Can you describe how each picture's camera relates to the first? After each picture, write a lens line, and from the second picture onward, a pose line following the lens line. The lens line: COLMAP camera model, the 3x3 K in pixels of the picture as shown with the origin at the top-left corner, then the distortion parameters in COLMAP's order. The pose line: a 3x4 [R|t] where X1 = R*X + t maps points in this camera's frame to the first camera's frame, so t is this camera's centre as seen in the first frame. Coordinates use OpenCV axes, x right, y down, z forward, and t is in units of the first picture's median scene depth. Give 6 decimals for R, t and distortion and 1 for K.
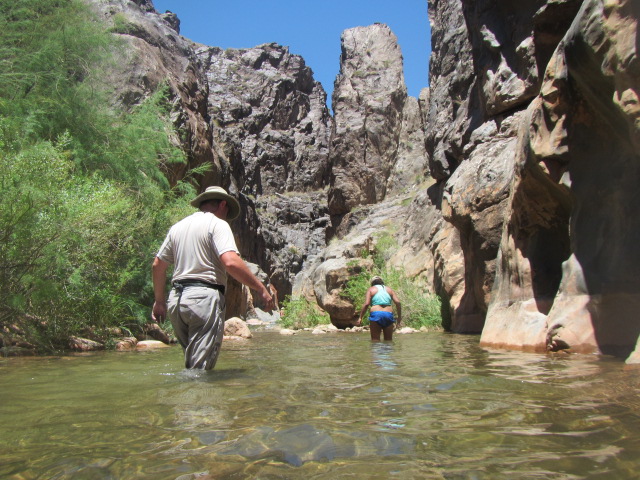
lens RADIAL K [[522.9, 0, 320.0], [0, 522.9, 240.0], [0, 0, 1]] dist [-0.004931, 0.004699]
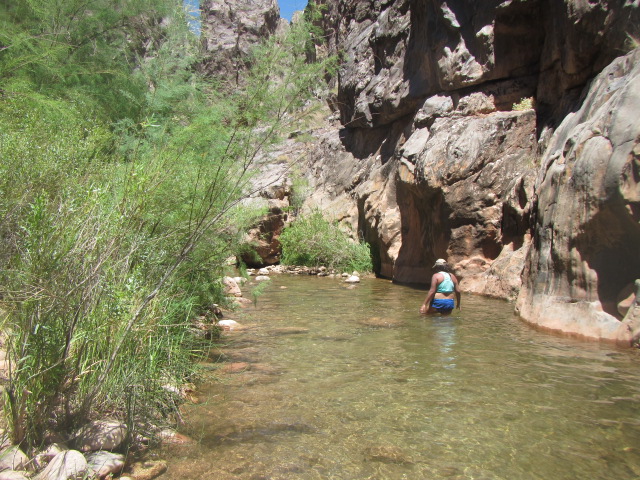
lens RADIAL K [[519.9, 0, 320.0], [0, 519.9, 240.0], [0, 0, 1]] dist [-0.012419, -0.005067]
pose [[0.956437, 0.008011, 0.291829, -0.062272], [-0.053433, 0.987541, 0.148012, -0.018747], [-0.287008, -0.157157, 0.944949, -0.003183]]
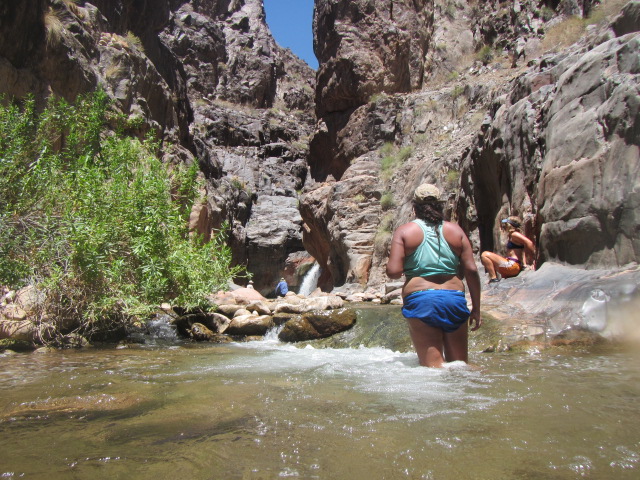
lens RADIAL K [[522.9, 0, 320.0], [0, 522.9, 240.0], [0, 0, 1]] dist [-0.004931, 0.004699]
pose [[0.975742, 0.030896, 0.216732, -0.138712], [-0.038000, 0.998866, 0.028685, 0.100692], [-0.215600, -0.036225, 0.975810, 0.622640]]
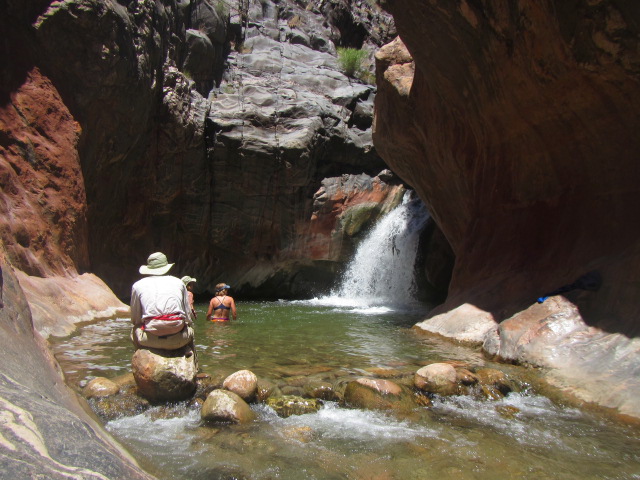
lens RADIAL K [[522.9, 0, 320.0], [0, 522.9, 240.0], [0, 0, 1]] dist [-0.004931, 0.004699]
pose [[0.972932, 0.042564, 0.227138, -0.068715], [-0.066572, 0.992848, 0.099104, 0.162737], [-0.221295, -0.111543, 0.968807, 1.211135]]
